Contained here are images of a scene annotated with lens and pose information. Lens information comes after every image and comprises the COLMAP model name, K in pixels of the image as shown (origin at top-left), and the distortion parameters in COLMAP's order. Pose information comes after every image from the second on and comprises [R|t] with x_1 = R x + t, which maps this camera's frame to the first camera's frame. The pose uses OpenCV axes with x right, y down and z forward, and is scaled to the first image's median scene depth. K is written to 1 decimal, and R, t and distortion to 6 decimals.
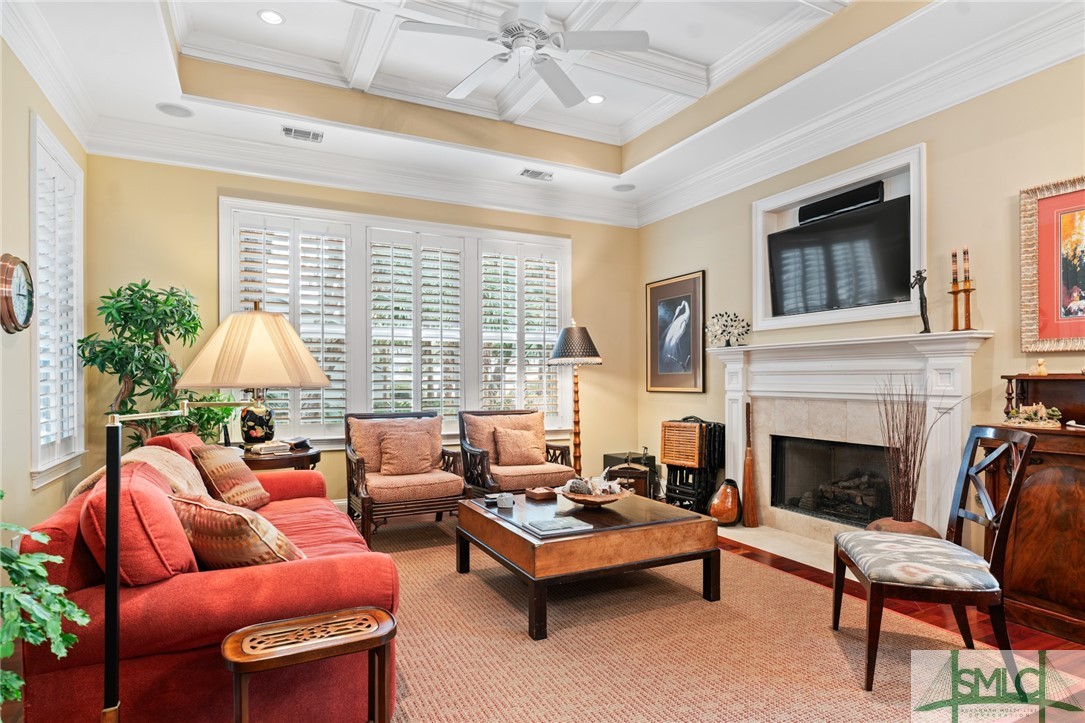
lens RADIAL K [[597.8, 0, 540.9], [0, 597.8, 381.2], [0, 0, 1]] dist [0.000009, 0.000769]
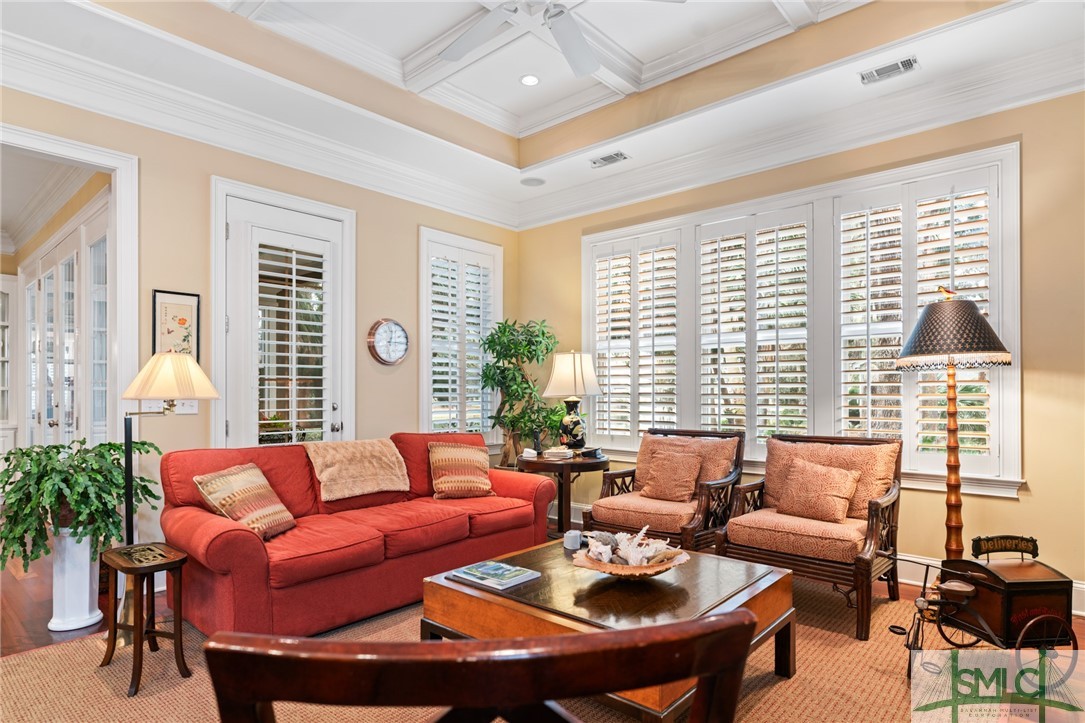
lens RADIAL K [[605.9, 0, 542.6], [0, 605.9, 390.7], [0, 0, 1]] dist [0.002653, 0.000362]
pose [[0.370210, -0.001364, -0.928947, 0.547006], [0.001176, 0.999999, -0.001000, -0.005821], [0.928947, -0.000722, 0.370211, 0.496841]]
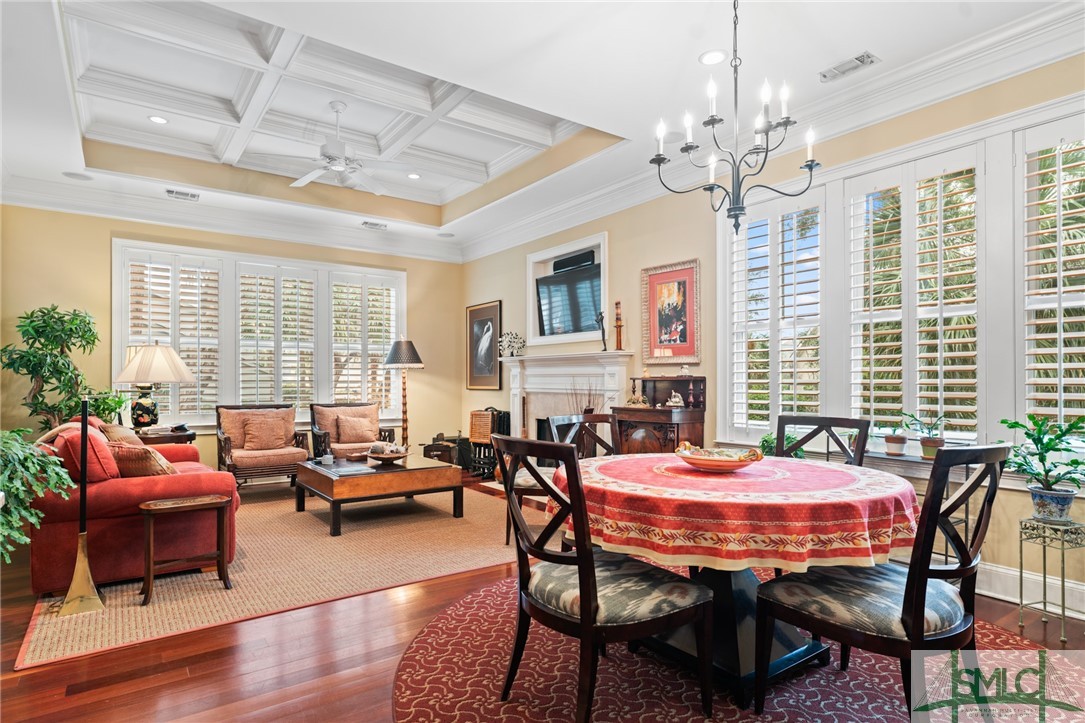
lens RADIAL K [[598.8, 0, 543.2], [0, 598.8, 378.4], [0, 0, 1]] dist [0.002878, 0.001502]
pose [[0.986723, 0.002201, 0.162399, 0.176121], [-0.001172, 0.999979, -0.006434, 0.002281], [-0.162409, 0.006158, 0.986704, -0.441465]]
